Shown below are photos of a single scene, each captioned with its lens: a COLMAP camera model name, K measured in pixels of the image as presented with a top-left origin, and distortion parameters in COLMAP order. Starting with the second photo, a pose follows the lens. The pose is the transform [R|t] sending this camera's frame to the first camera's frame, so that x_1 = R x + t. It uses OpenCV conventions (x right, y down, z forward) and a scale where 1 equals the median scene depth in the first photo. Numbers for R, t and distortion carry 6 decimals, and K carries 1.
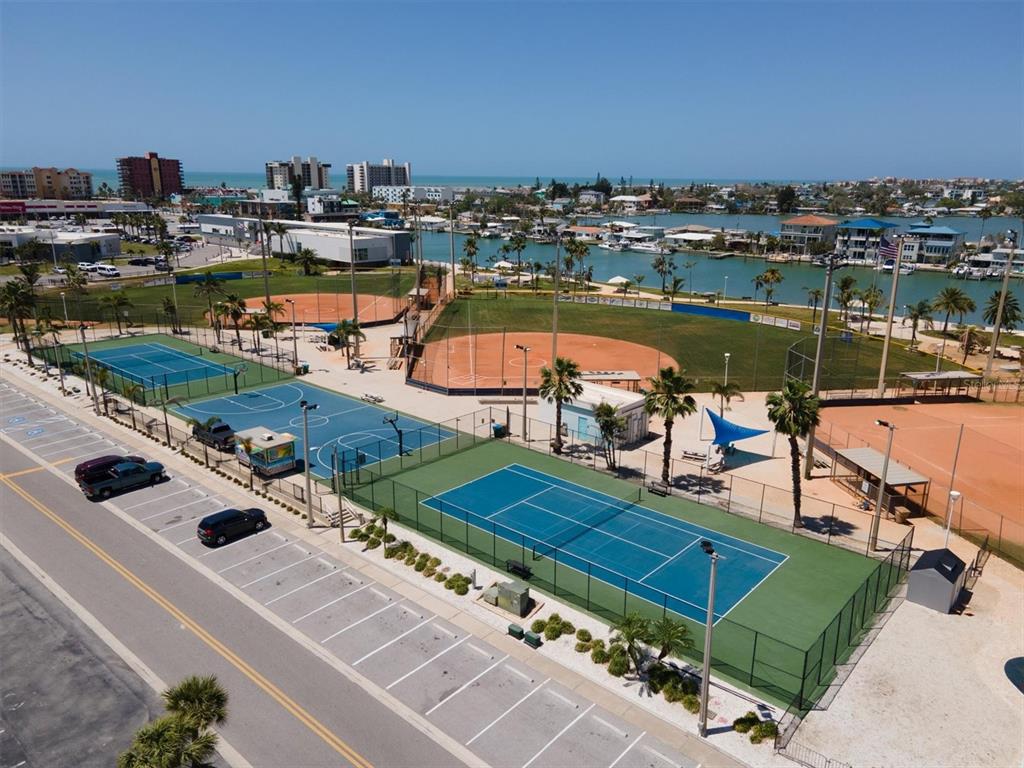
lens RADIAL K [[740.8, 0, 512.0], [0, 740.8, 384.0], [0, 0, 1]] dist [0.006265, 0.084815]
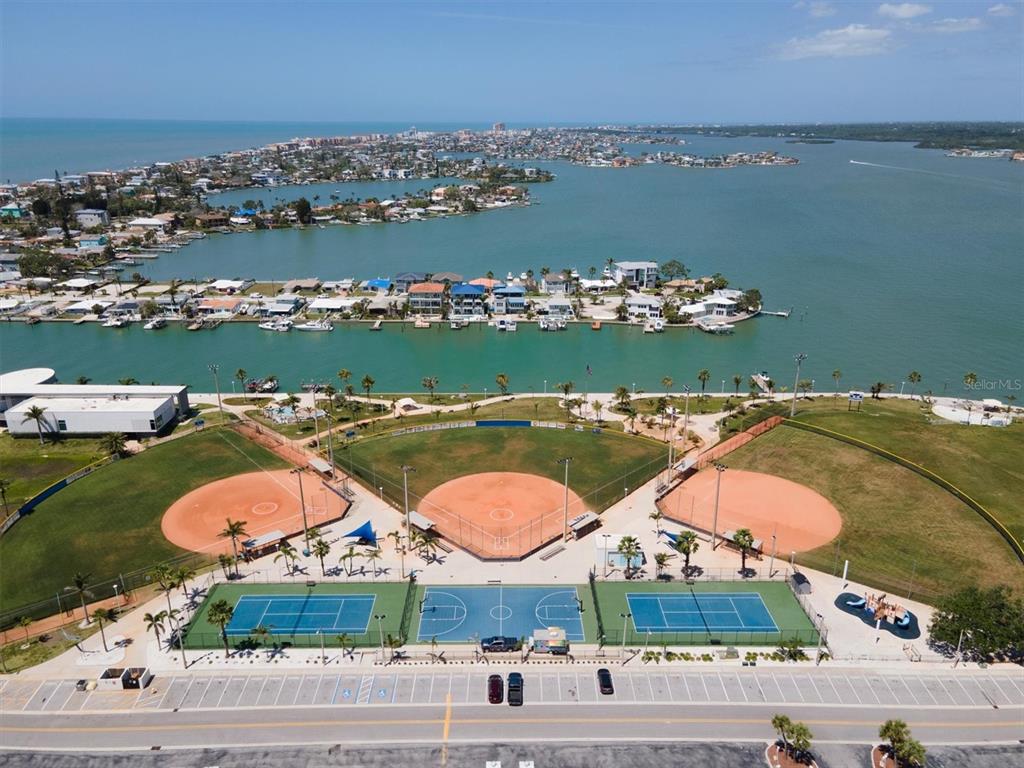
lens RADIAL K [[740.8, 0, 512.0], [0, 740.8, 384.0], [0, 0, 1]] dist [0.006265, 0.084815]
pose [[0.744610, -0.228311, 0.627240, -1.702052], [0.185993, 0.973436, 0.133527, -0.969640], [-0.641063, 0.017236, 0.767295, -0.490069]]
